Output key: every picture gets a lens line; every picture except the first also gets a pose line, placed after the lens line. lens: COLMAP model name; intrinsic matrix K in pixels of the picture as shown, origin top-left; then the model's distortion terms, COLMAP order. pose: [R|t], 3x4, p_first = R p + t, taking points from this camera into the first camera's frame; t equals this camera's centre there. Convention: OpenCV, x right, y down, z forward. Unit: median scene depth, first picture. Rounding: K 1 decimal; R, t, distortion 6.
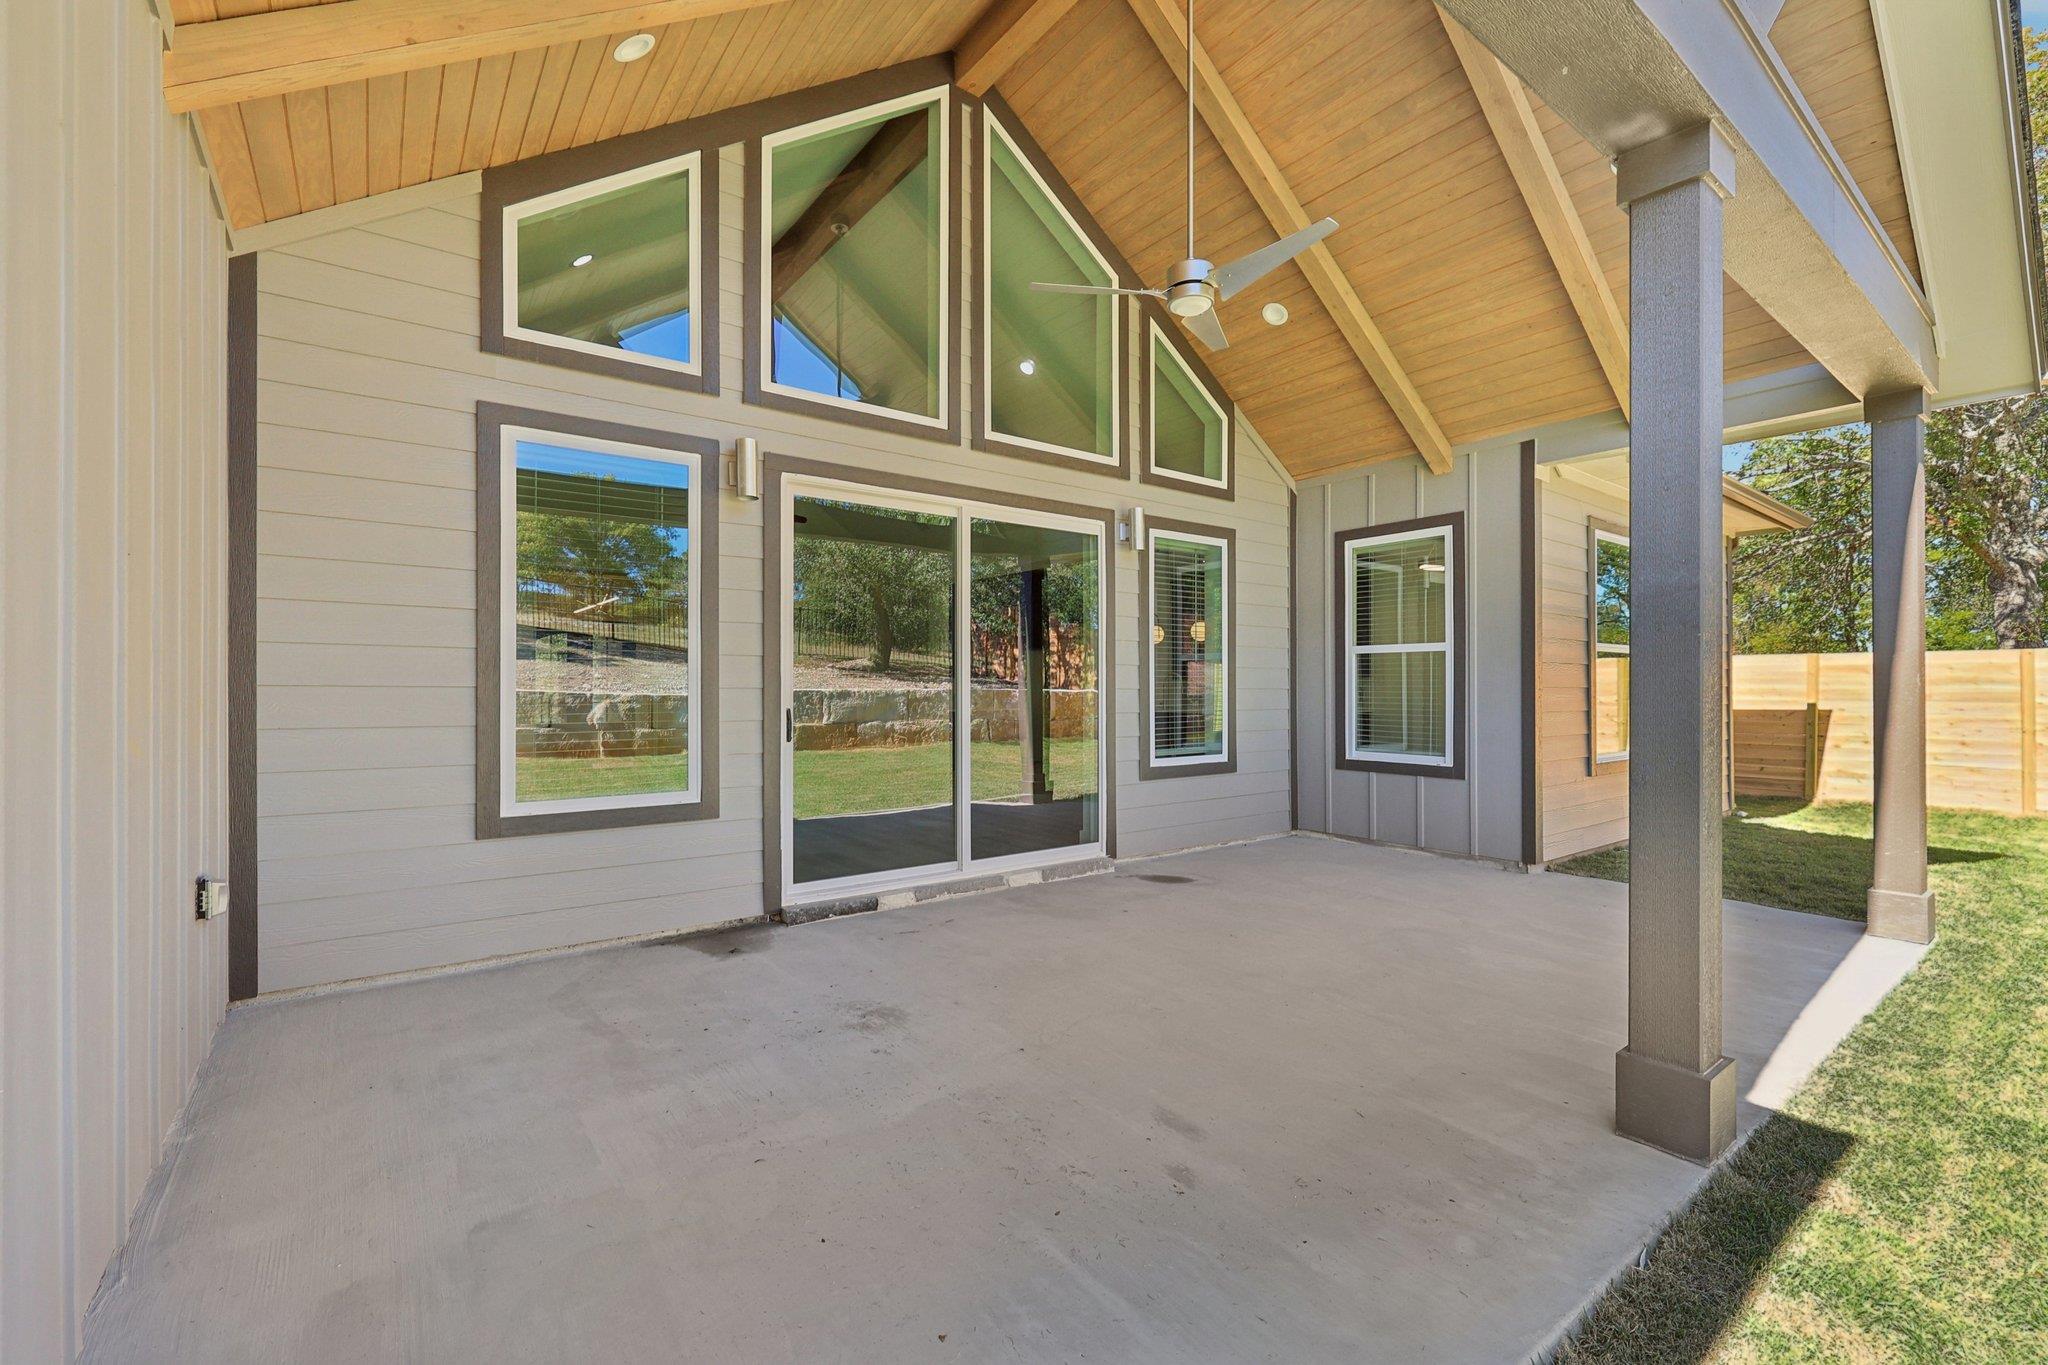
lens RADIAL K [[867.7, 0, 1029.0], [0, 867.7, 691.6], [0, 0, 1]] dist [-0.001250, -0.000231]
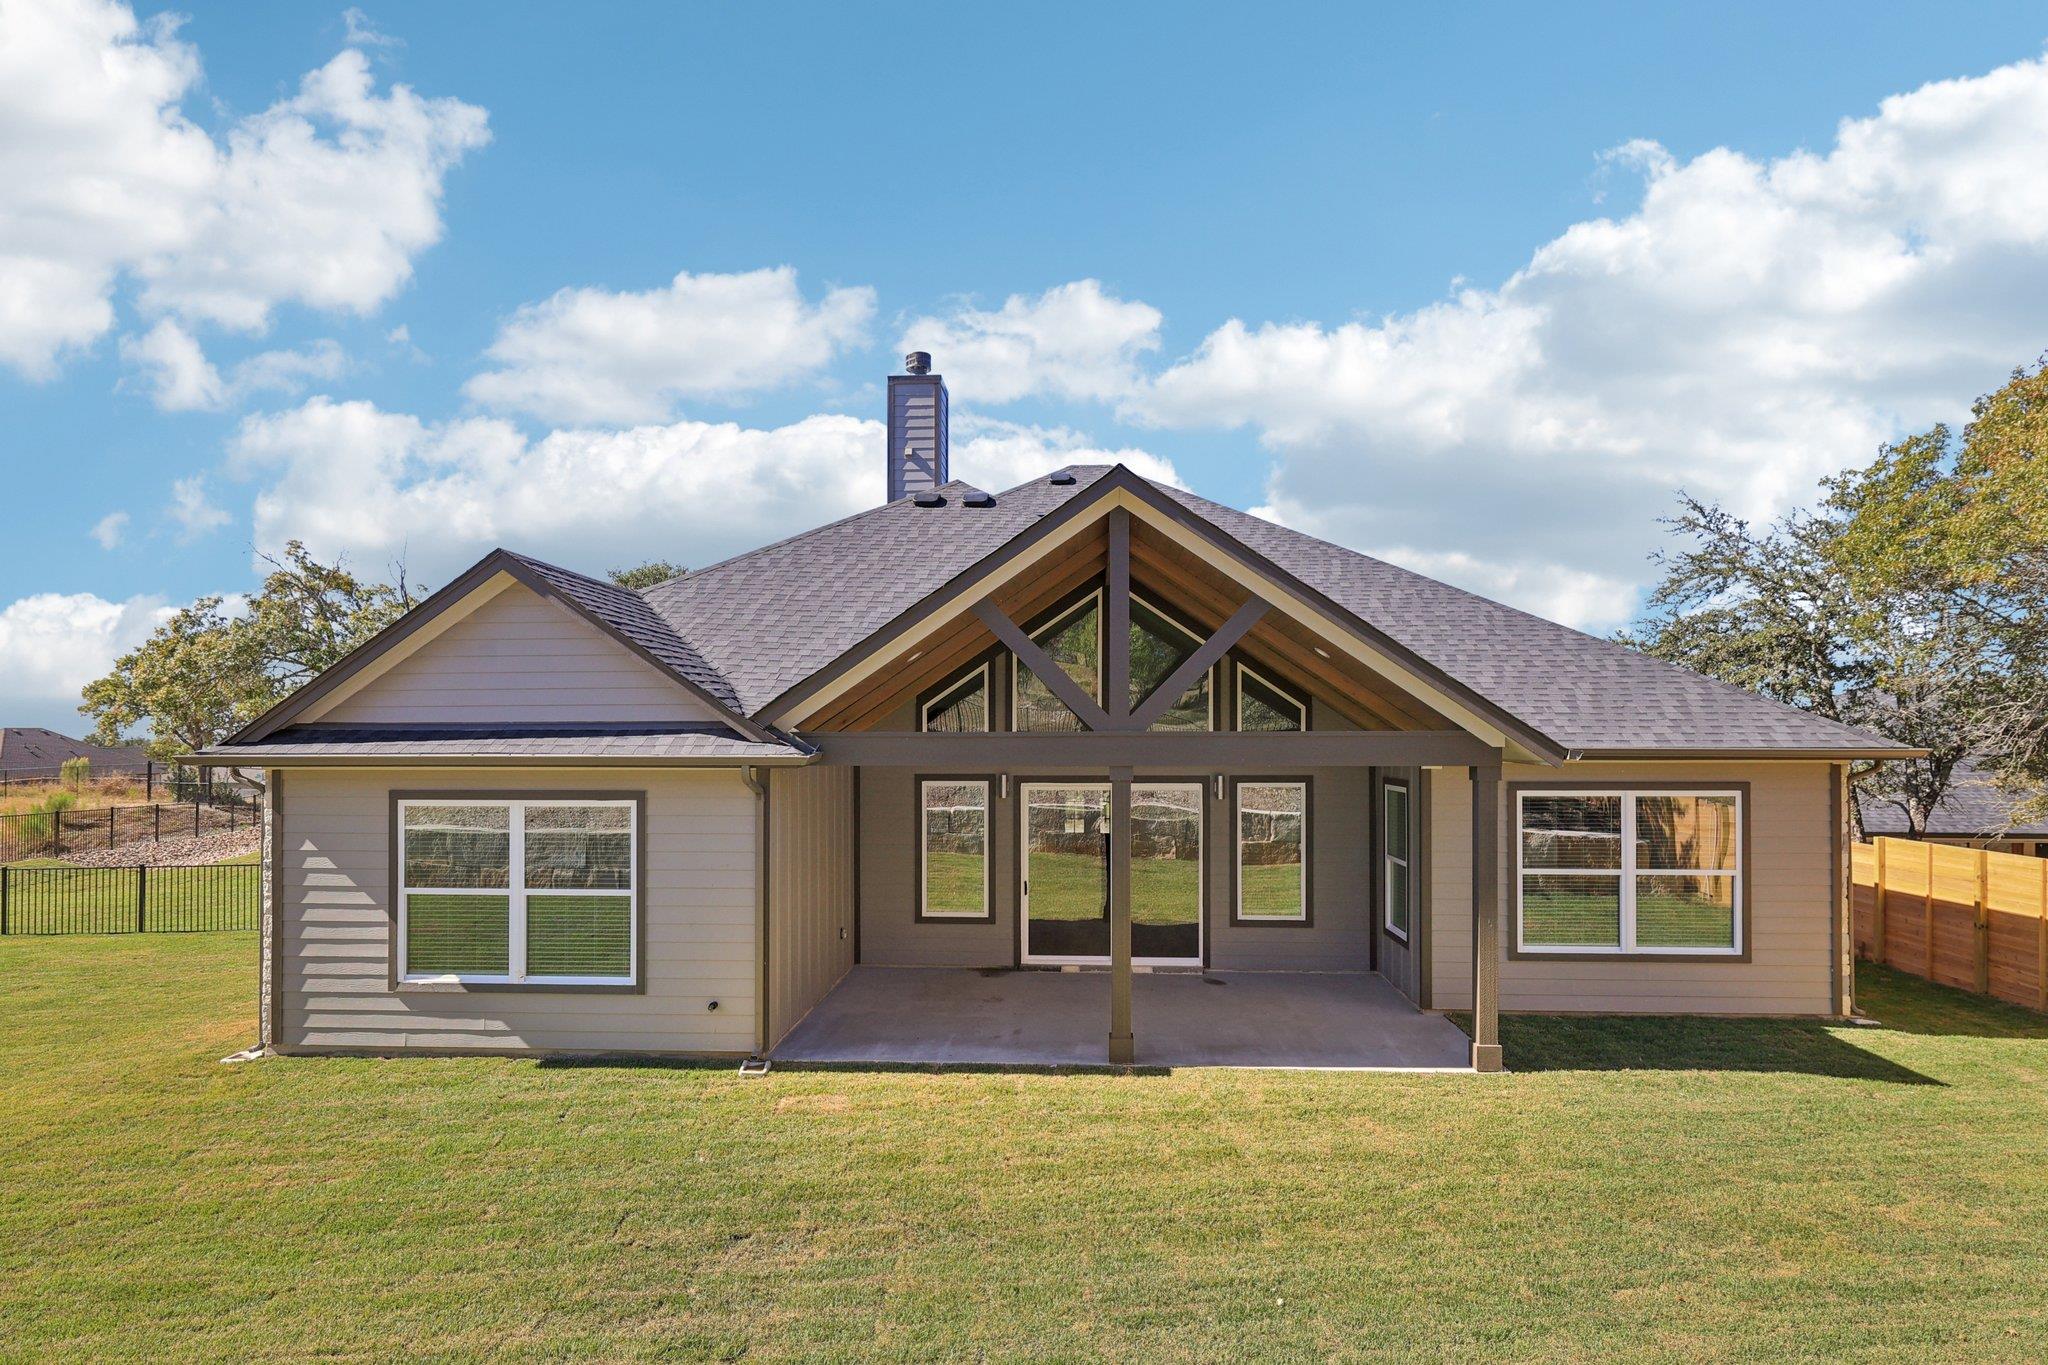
lens RADIAL K [[1043.5, 0, 1025.4], [0, 1043.5, 729.4], [0, 0, 1]] dist [0.003043, 0.000223]
pose [[0.745957, -0.005863, -0.665969, 1.672430], [0.002803, 0.999980, -0.005664, -0.388752], [0.665989, 0.002358, 0.745958, -1.165069]]
